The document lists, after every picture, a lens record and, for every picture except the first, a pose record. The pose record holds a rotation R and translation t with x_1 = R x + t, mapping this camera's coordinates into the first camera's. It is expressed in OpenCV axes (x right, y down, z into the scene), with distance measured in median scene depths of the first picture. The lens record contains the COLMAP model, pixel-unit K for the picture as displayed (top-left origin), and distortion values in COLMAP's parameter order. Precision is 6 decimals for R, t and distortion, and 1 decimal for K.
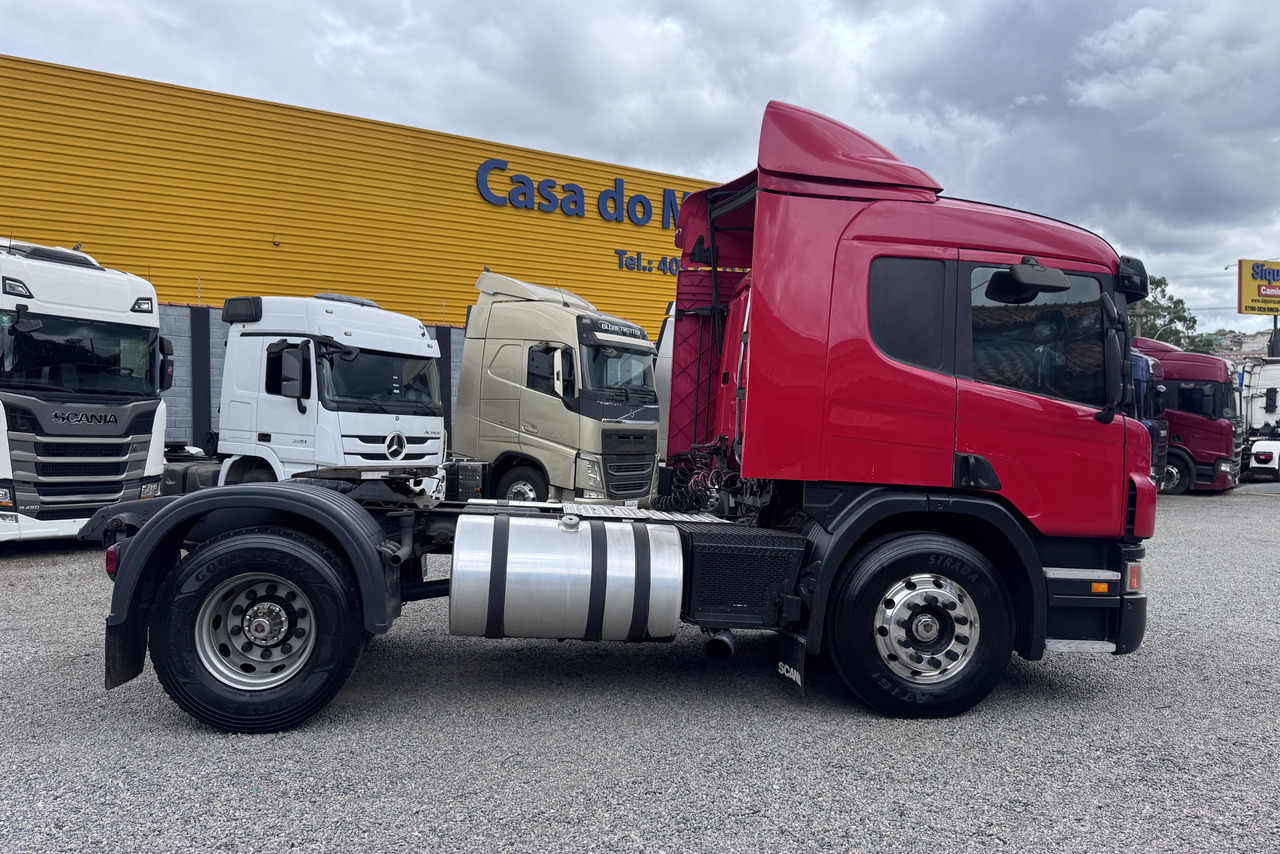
lens RADIAL K [[947.2, 0, 643.5], [0, 947.2, 424.3], [0, 0, 1]] dist [0.013604, -0.006569]
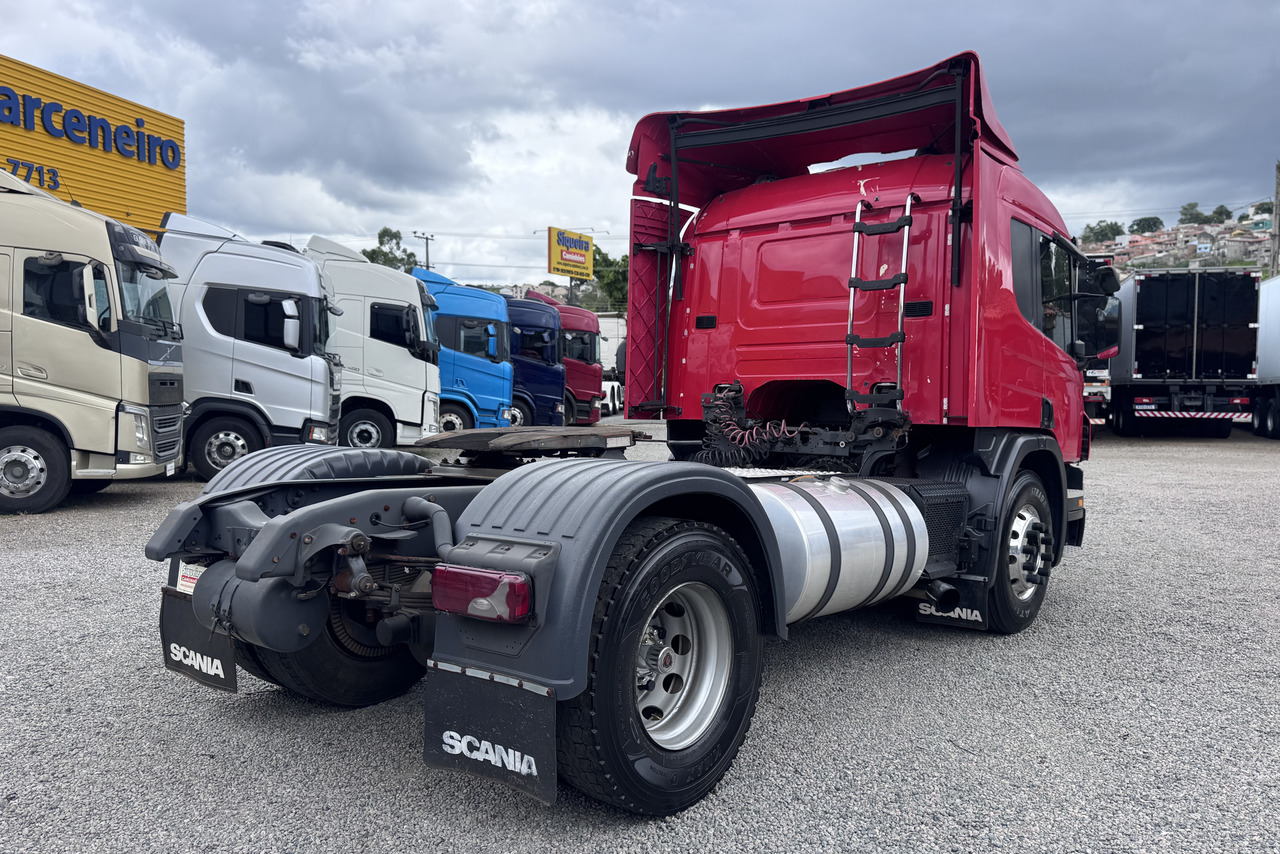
lens RADIAL K [[947.2, 0, 634.3], [0, 947.2, 433.9], [0, 0, 1]] dist [0.013604, -0.006569]
pose [[0.736595, -0.043433, 0.674938, -0.277349], [-0.005609, 0.997509, 0.070313, -0.002339], [-0.676311, -0.055578, 0.734516, 0.161567]]
